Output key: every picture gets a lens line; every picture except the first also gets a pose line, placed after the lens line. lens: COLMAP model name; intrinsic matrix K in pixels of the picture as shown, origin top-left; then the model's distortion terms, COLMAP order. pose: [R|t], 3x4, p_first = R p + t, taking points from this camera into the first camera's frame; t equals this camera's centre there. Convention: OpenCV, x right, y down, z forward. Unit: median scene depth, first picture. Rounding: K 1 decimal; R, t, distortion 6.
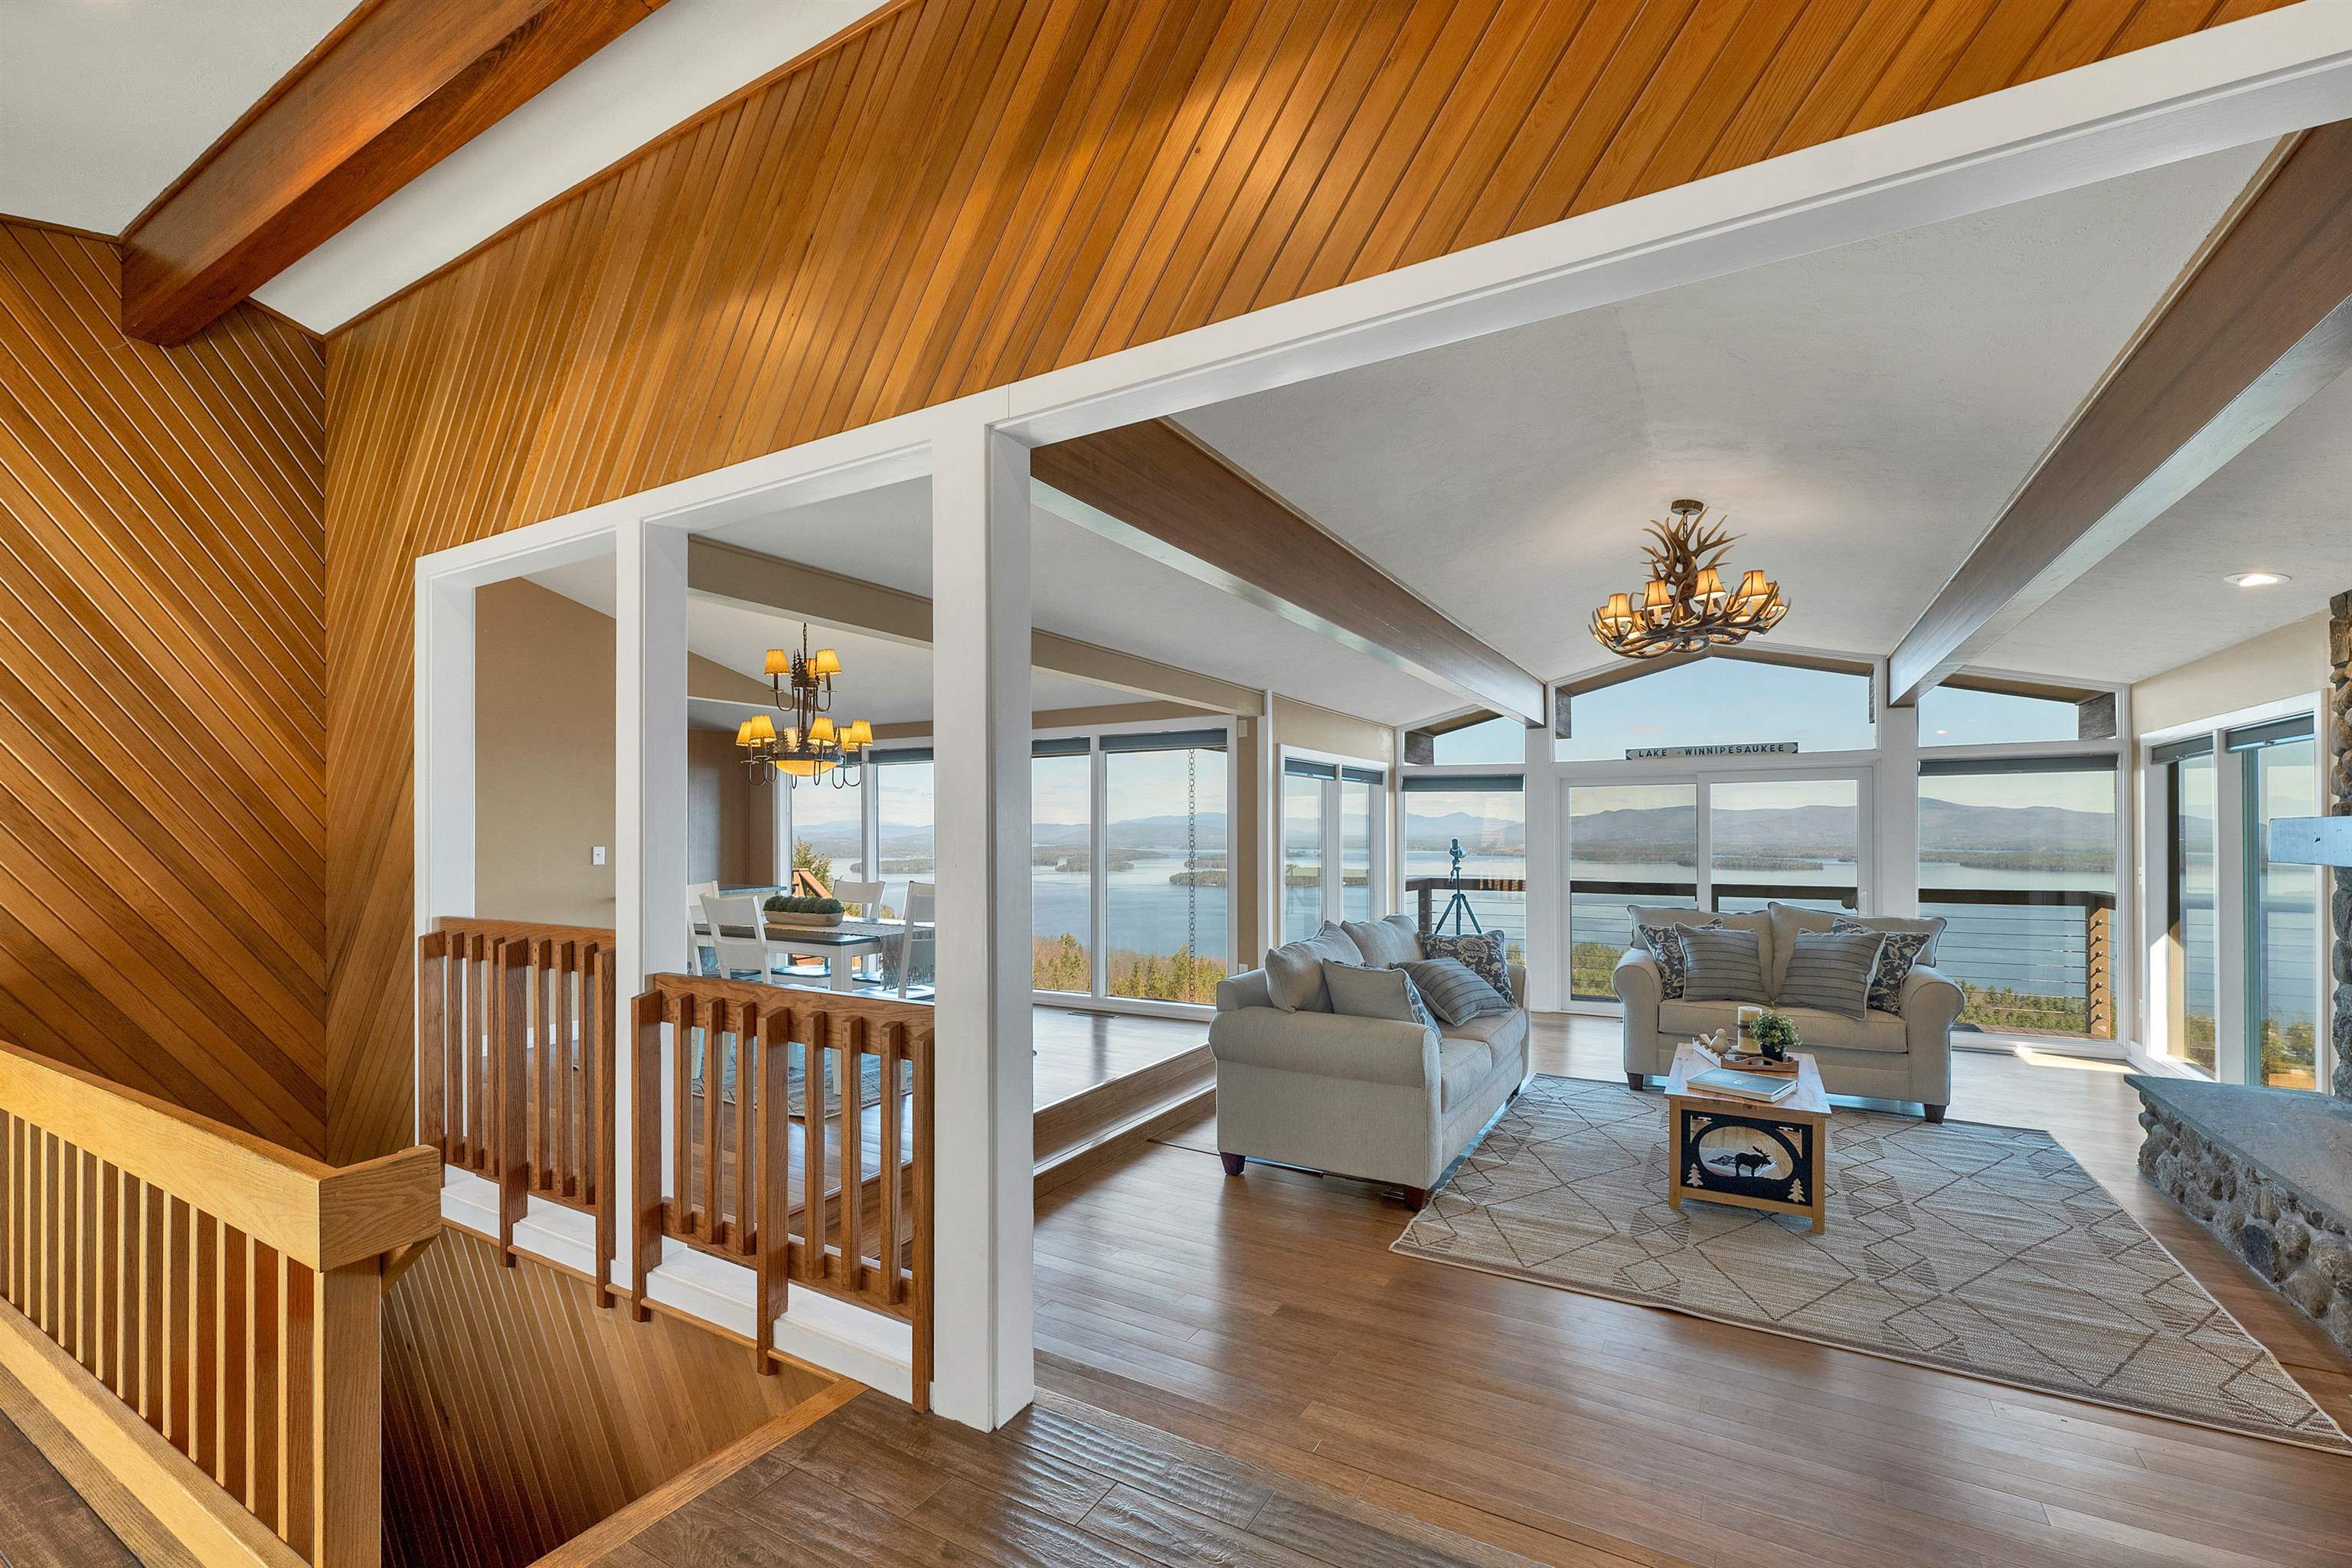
lens RADIAL K [[968.2, 0, 1167.1], [0, 968.2, 840.5], [0, 0, 1]] dist [0.001514, 0.000579]
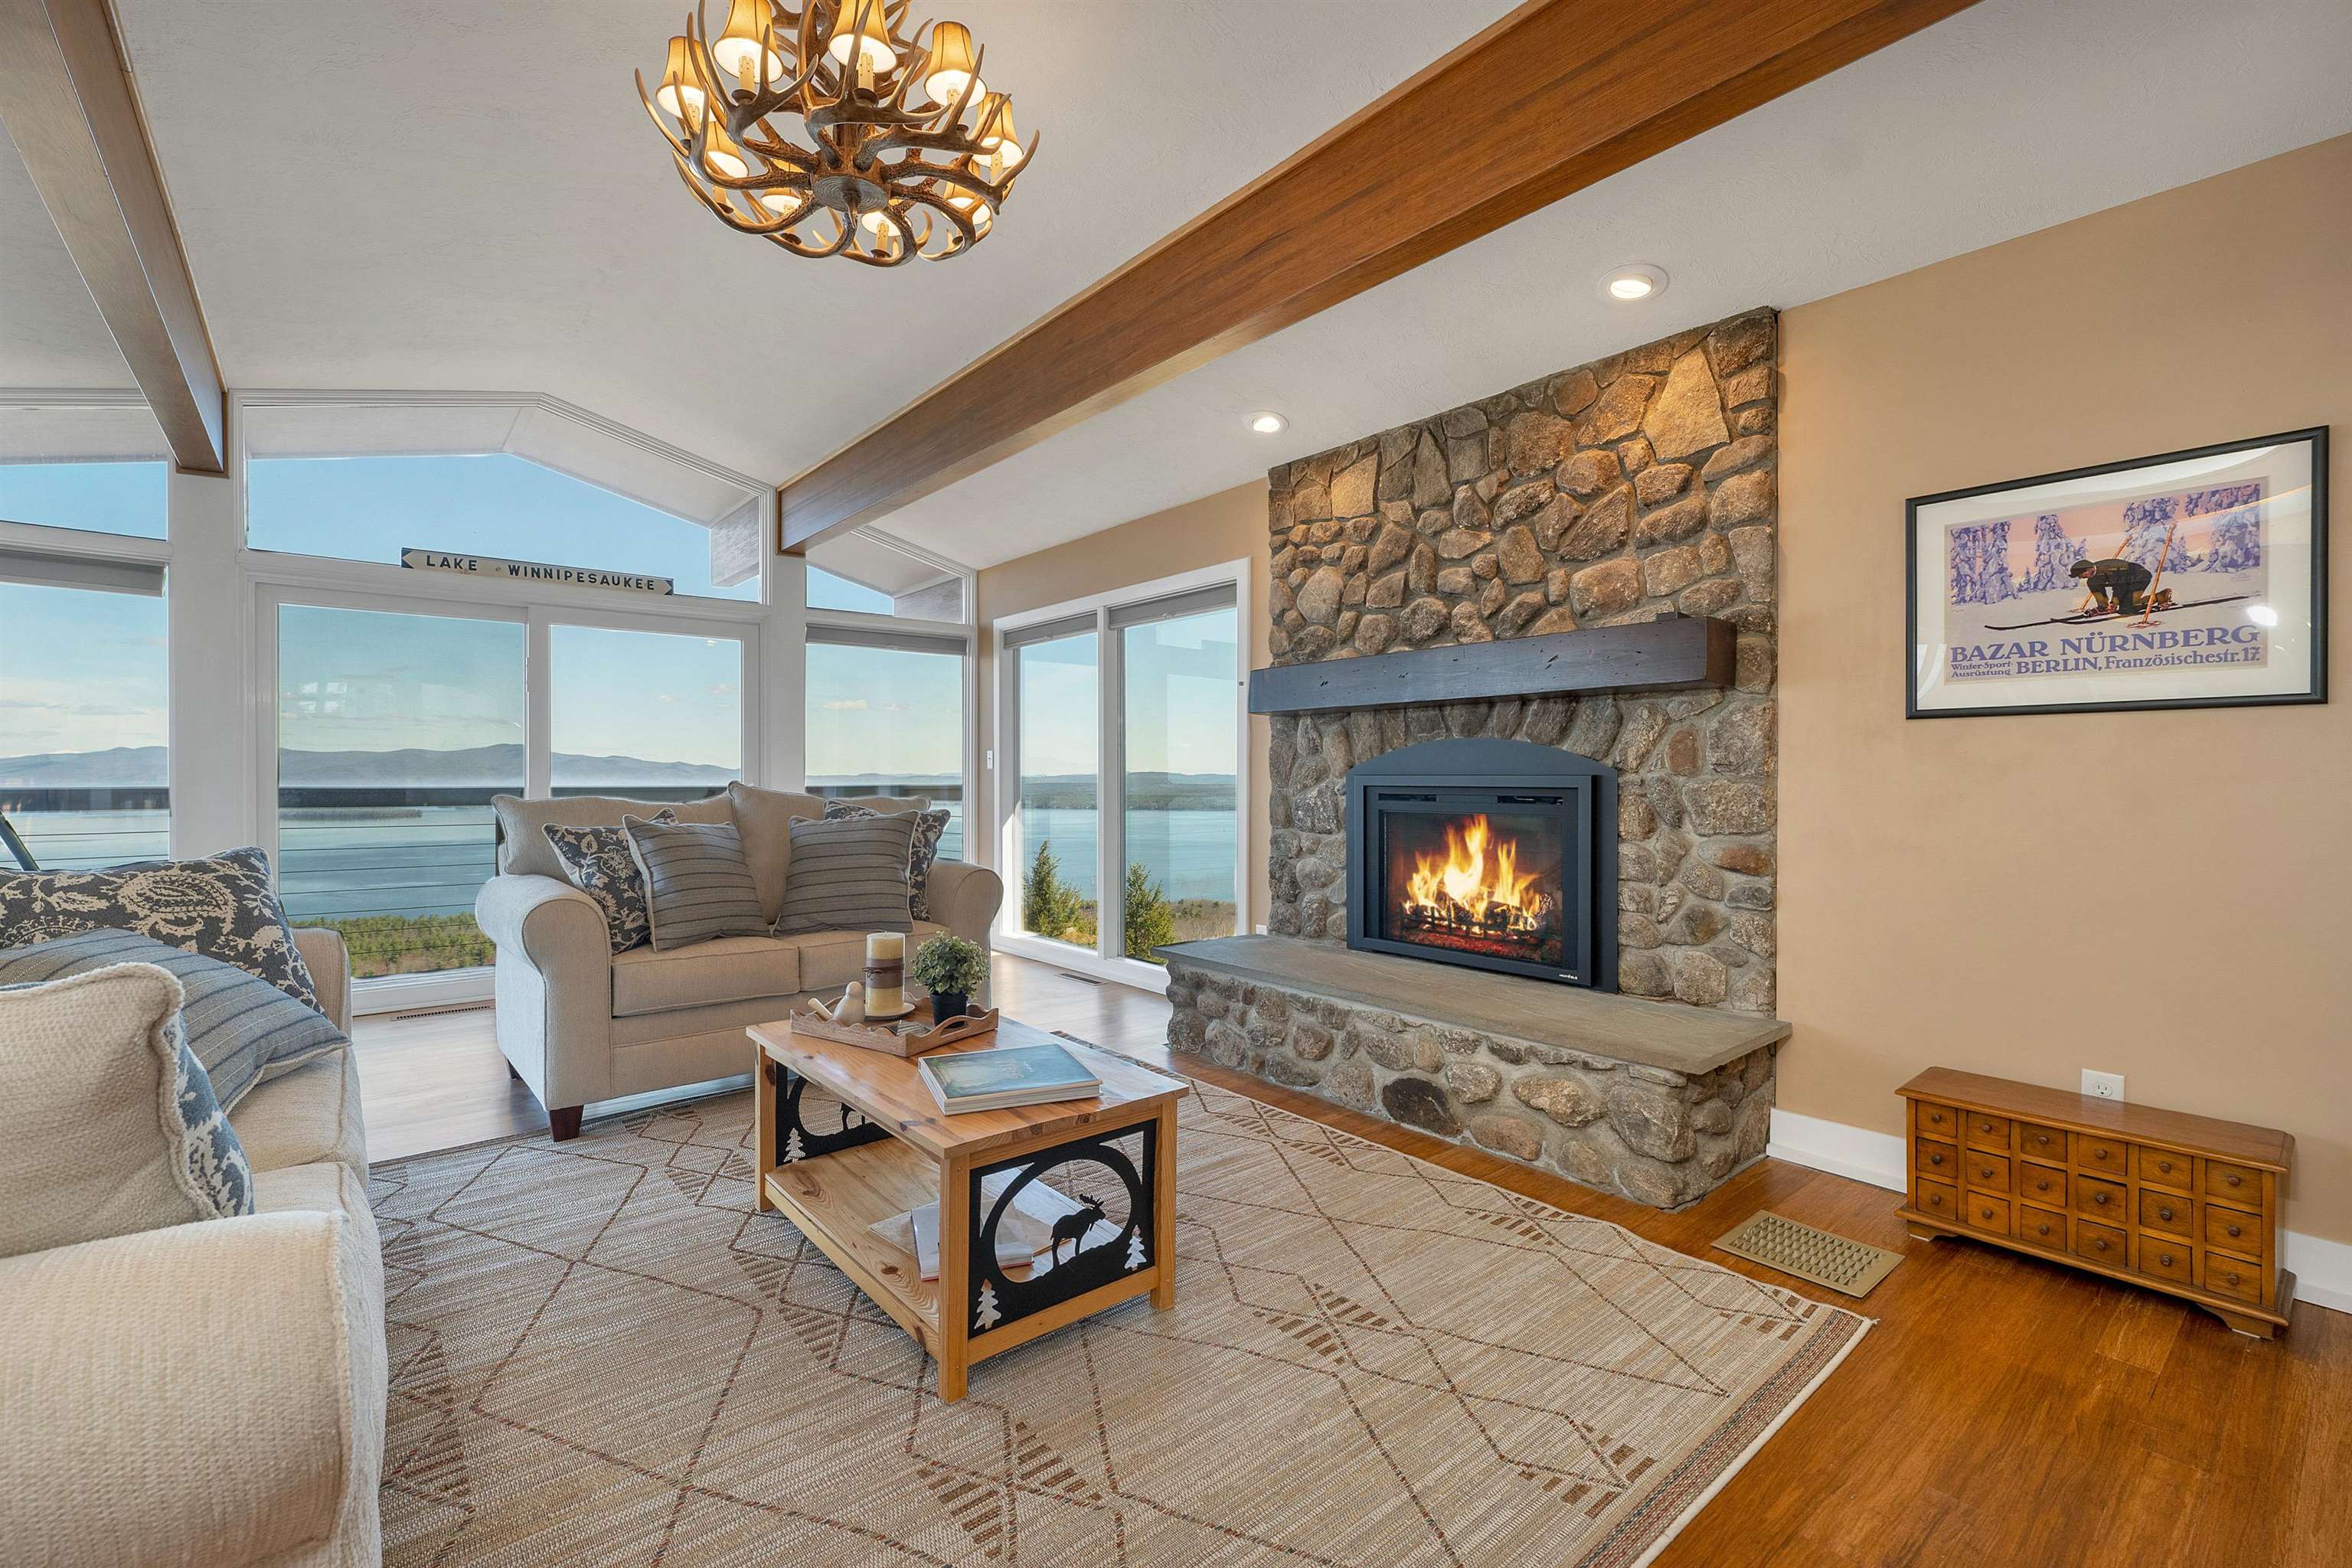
lens RADIAL K [[1005.5, 0, 1159.9], [0, 1005.5, 781.5], [0, 0, 1]] dist [0.003852, 0.000340]
pose [[0.339259, 0.002188, 0.940690, 0.103377], [-0.000678, 0.999998, -0.002082, 0.083207], [-0.940693, 0.000068, 0.339260, 0.642587]]
